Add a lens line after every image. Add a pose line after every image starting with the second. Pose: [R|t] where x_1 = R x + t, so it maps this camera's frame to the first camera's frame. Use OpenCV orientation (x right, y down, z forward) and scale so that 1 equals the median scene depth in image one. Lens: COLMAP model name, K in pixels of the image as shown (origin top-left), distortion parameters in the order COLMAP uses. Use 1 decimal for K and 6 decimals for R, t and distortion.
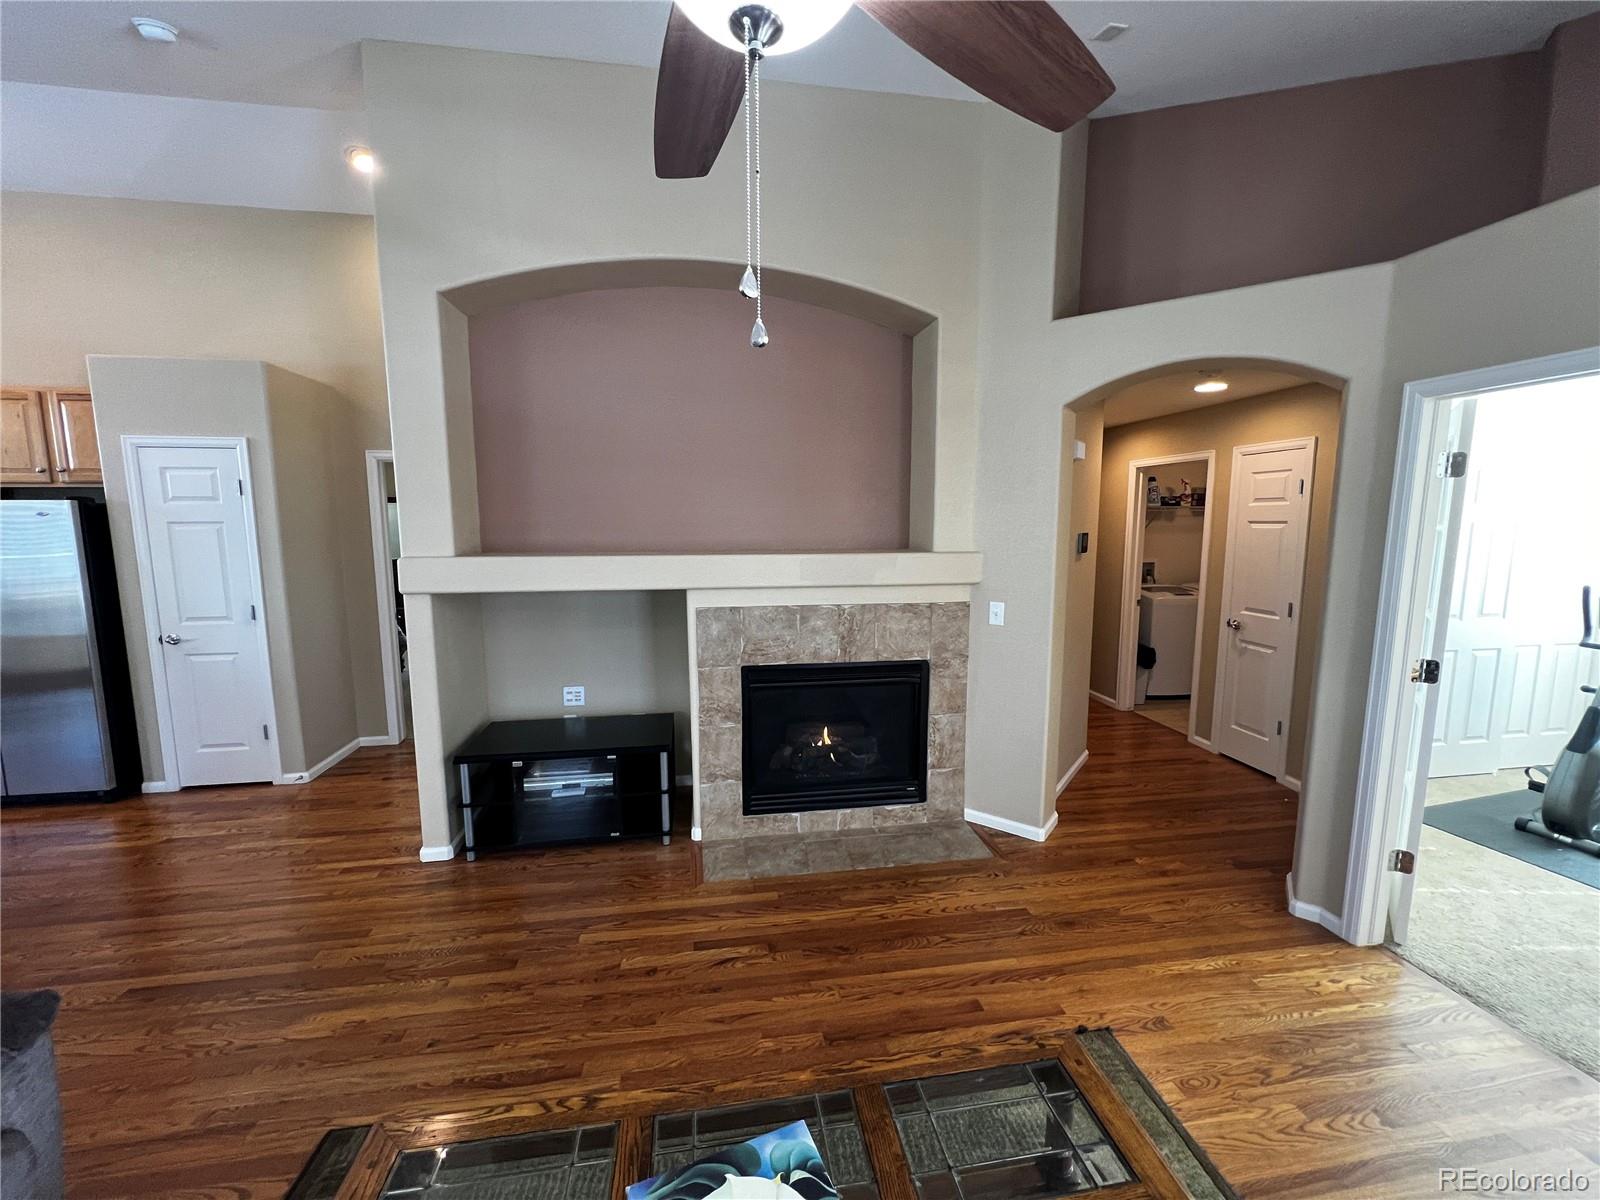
lens RADIAL K [[644.7, 0, 798.4], [0, 644.7, 598.9], [0, 0, 1]] dist [0.006524, -0.000112]
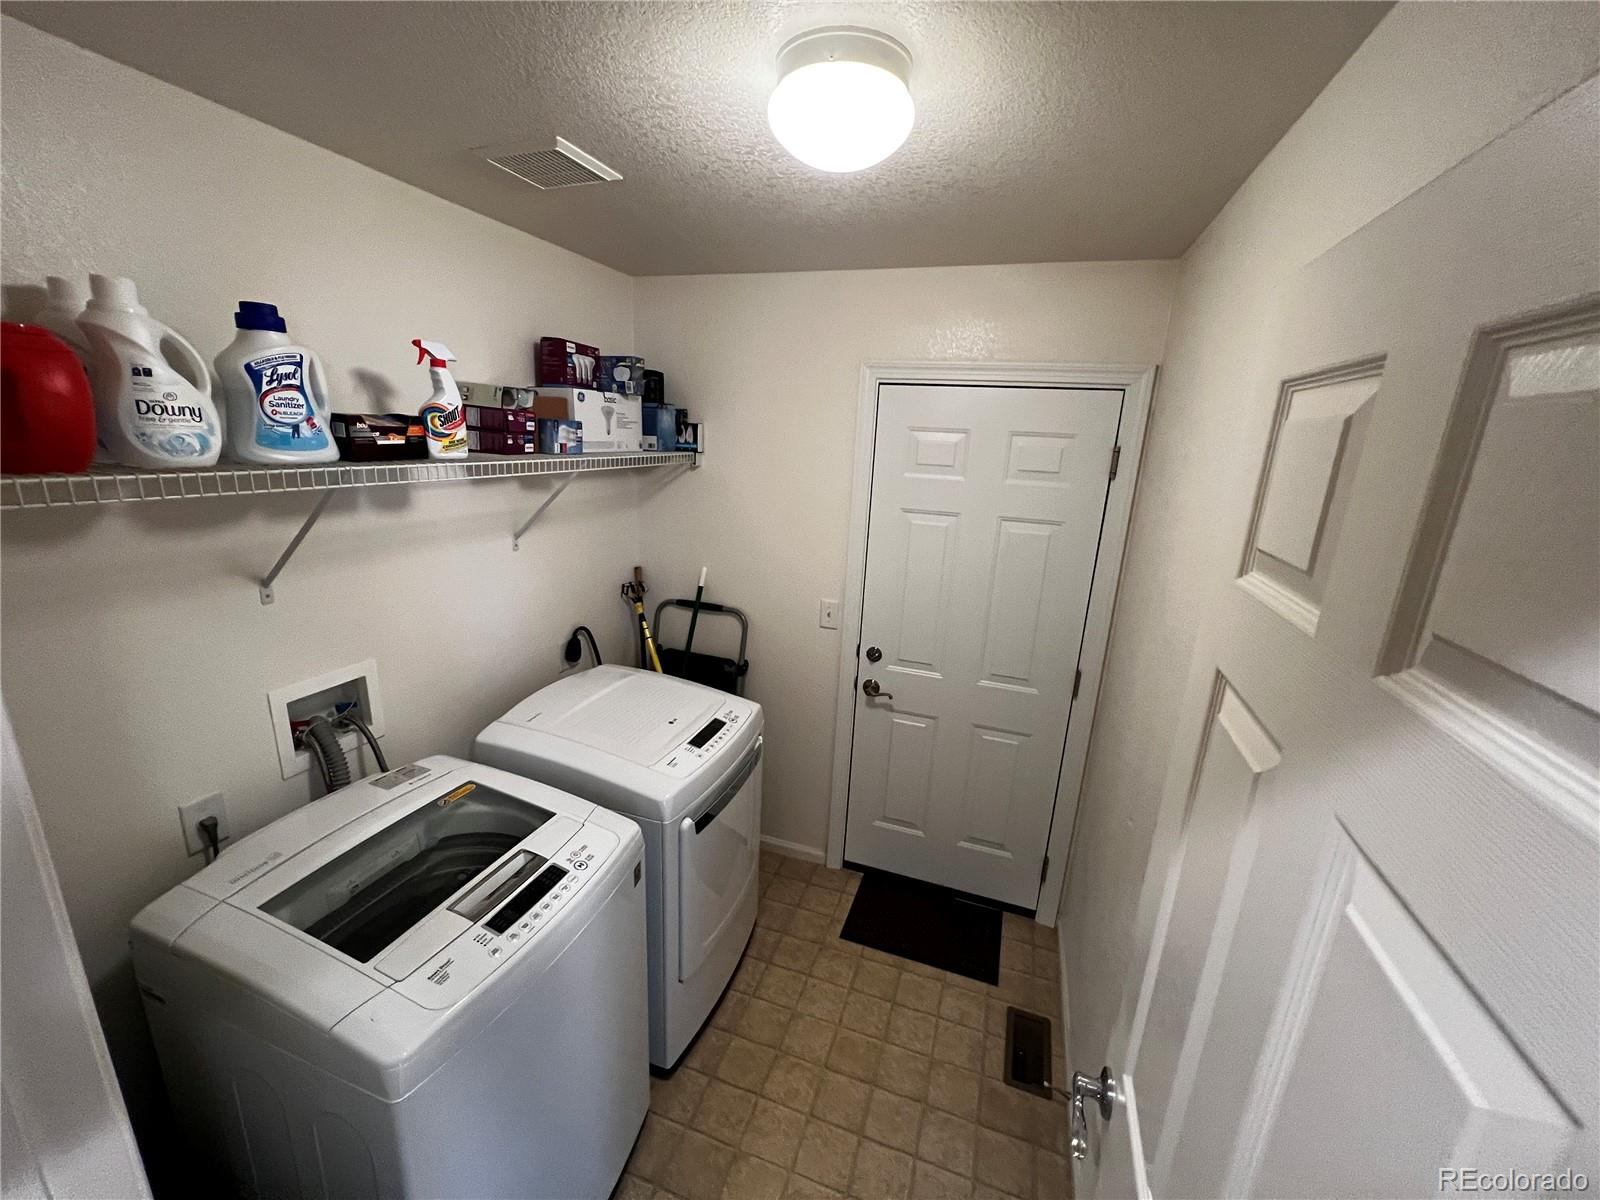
lens RADIAL K [[644.7, 0, 799.4], [0, 644.7, 601.8], [0, 0, 1]] dist [0.006524, -0.000112]
pose [[0.485502, -0.203405, 0.850244, 0.444592], [0.064232, 0.978228, 0.197345, -0.130435], [-0.871873, -0.041198, 0.487997, 0.763587]]
